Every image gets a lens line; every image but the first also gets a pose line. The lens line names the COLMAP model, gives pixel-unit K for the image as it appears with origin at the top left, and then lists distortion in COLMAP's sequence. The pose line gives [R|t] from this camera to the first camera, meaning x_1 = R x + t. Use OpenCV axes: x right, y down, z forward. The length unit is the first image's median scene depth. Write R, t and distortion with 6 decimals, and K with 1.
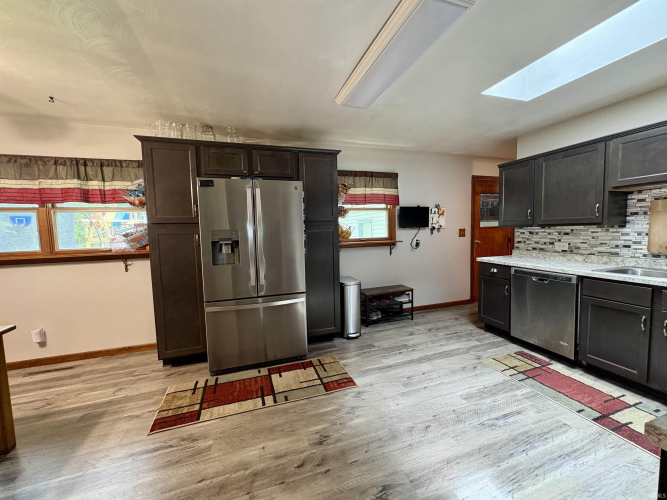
lens RADIAL K [[265.5, 0, 333.0], [0, 265.5, 250.8], [0, 0, 1]] dist [0.003068, -0.000275]
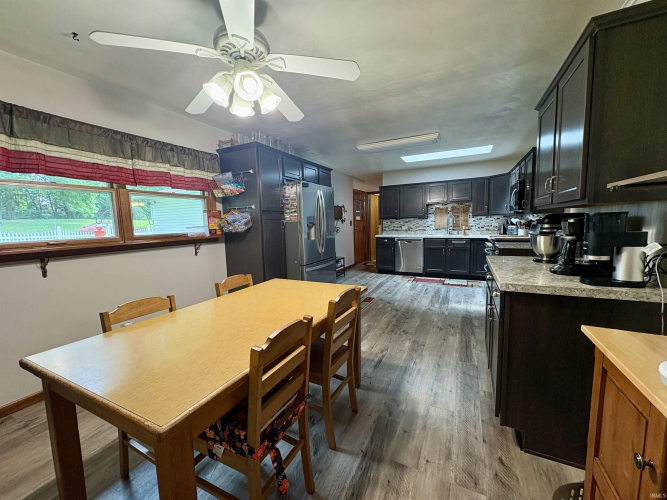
lens RADIAL K [[265.5, 0, 334.3], [0, 265.5, 248.9], [0, 0, 1]] dist [0.003068, -0.000275]
pose [[0.707502, -0.065225, 0.703695, -1.275332], [0.065465, 0.997499, 0.026639, 0.067907], [-0.703672, 0.027221, 0.710003, -0.152368]]
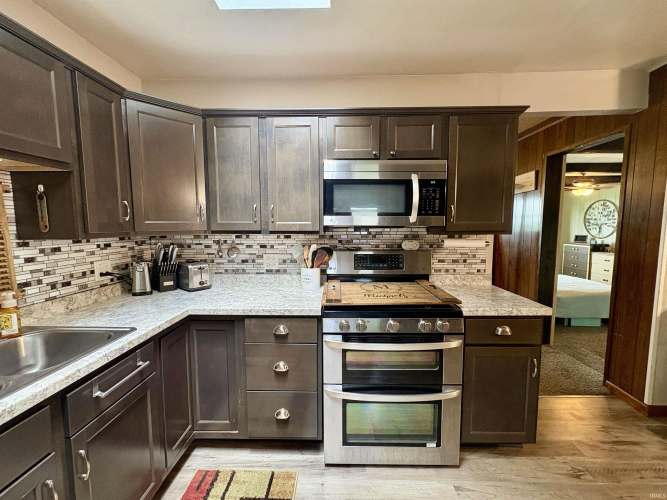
lens RADIAL K [[282.5, 0, 332.7], [0, 282.5, 250.7], [0, 0, 1]] dist [-0.002632, 0.001587]
pose [[-0.937086, -0.003820, 0.349077, 0.478688], [0.055469, 0.985608, 0.159690, -0.102865], [-0.344663, 0.169007, -0.923388, 0.903574]]
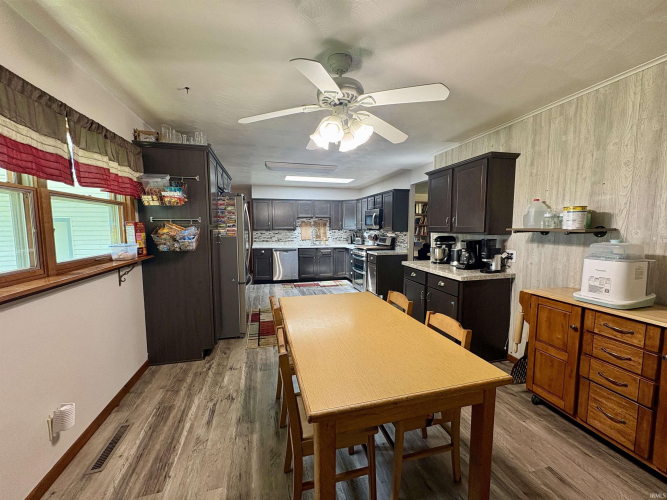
lens RADIAL K [[265.5, 0, 333.9], [0, 265.5, 248.5], [0, 0, 1]] dist [0.003068, -0.000275]
pose [[0.066764, -0.059157, 0.996014, -1.667072], [0.077427, 0.995538, 0.053939, -0.021284], [-0.994760, 0.073517, 0.071047, 0.386467]]
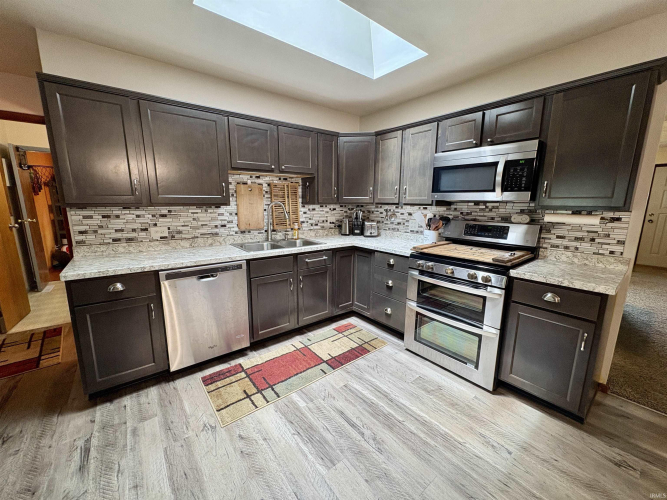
lens RADIAL K [[265.5, 0, 333.9], [0, 265.5, 250.0], [0, 0, 1]] dist [0.003068, -0.000275]
pose [[-0.338819, -0.148931, 0.928989, -0.044535], [0.077894, 0.979562, 0.185448, -0.082016], [-0.937622, 0.135196, -0.320293, 0.911831]]
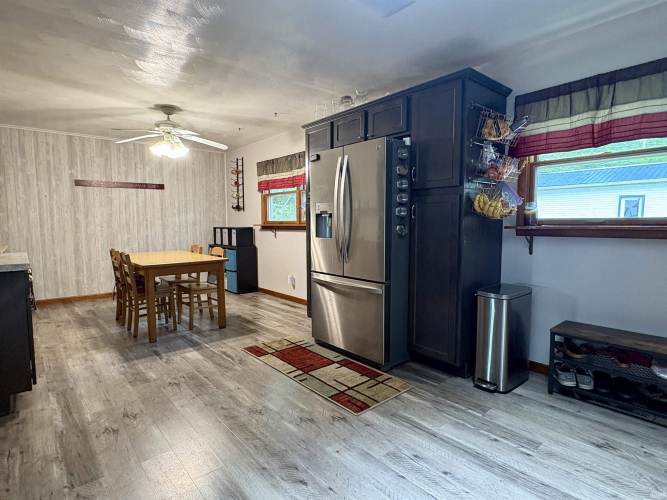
lens RADIAL K [[367.8, 0, 333.0], [0, 367.8, 252.9], [0, 0, 1]] dist [-0.001723, 0.000461]
pose [[0.366802, 0.104012, -0.924466, 0.824845], [-0.078733, 0.993636, 0.080555, -0.003800], [0.926961, 0.043239, 0.372657, 0.478821]]
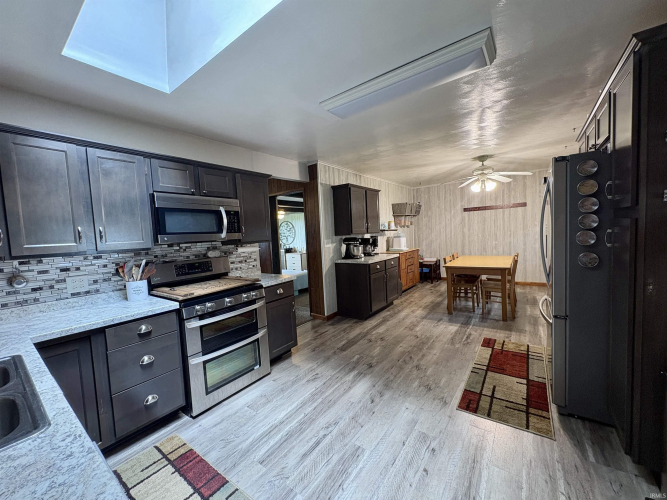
lens RADIAL K [[265.5, 0, 333.7], [0, 265.5, 249.8], [0, 0, 1]] dist [0.003068, -0.000275]
pose [[-0.818252, 0.104420, -0.565296, 0.766197], [0.027356, 0.989323, 0.143148, -0.136664], [0.574208, 0.101667, -0.812372, 1.248204]]
